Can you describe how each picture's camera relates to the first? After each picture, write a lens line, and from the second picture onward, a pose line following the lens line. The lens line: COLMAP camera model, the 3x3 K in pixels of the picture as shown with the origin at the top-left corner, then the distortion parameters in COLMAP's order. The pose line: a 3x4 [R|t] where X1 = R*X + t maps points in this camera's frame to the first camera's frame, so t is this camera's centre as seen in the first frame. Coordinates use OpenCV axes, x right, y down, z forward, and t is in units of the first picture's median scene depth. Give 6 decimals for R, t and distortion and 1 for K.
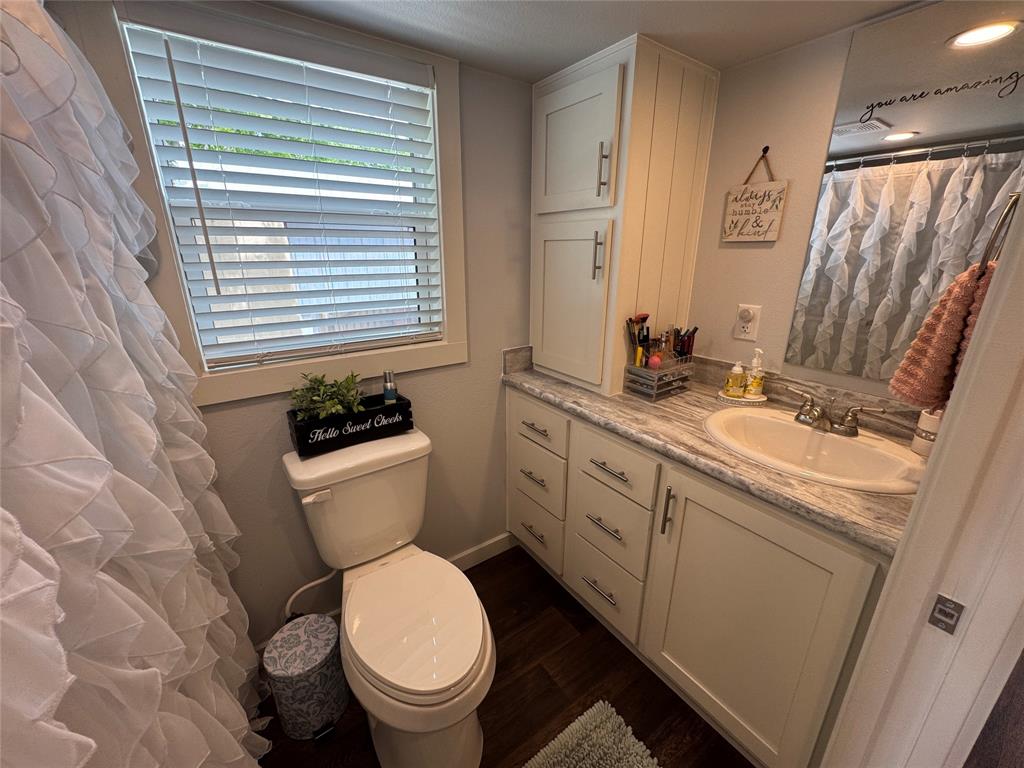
lens RADIAL K [[411.1, 0, 516.5], [0, 411.1, 383.4], [0, 0, 1]] dist [0.000530, -0.000221]
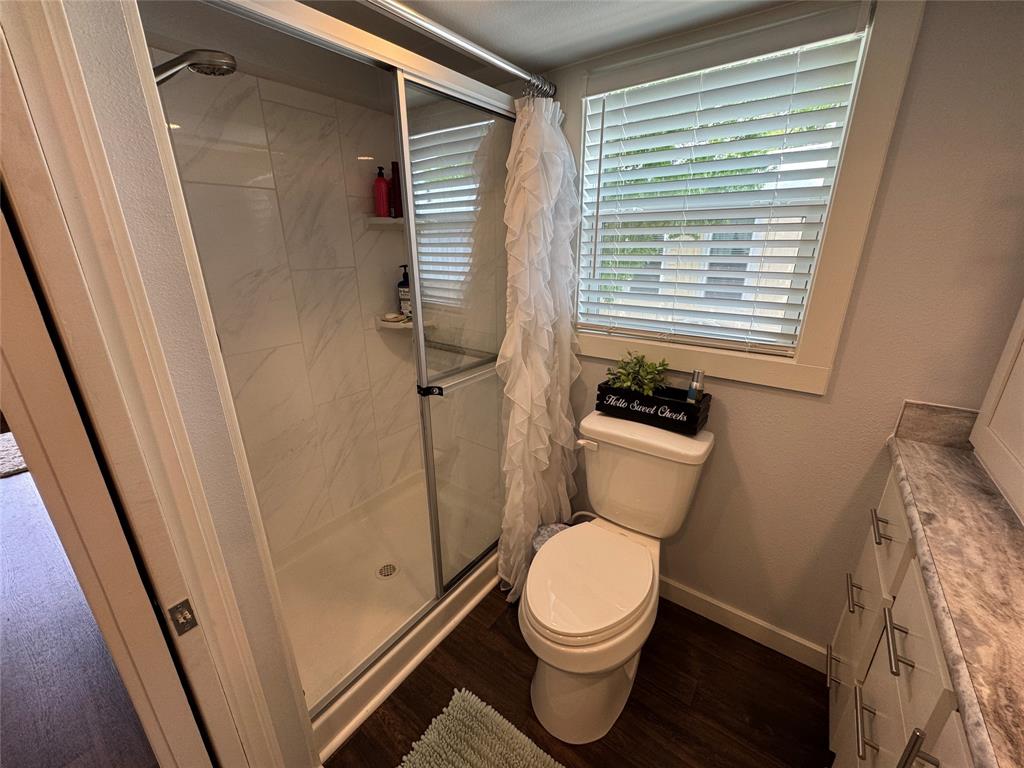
lens RADIAL K [[411.1, 0, 519.7], [0, 411.1, 384.6], [0, 0, 1]] dist [0.000530, -0.000221]
pose [[0.322268, 0.305092, -0.896137, 0.448426], [-0.288832, 0.933193, 0.213838, -0.087030], [0.901509, 0.189920, 0.388859, 0.253117]]
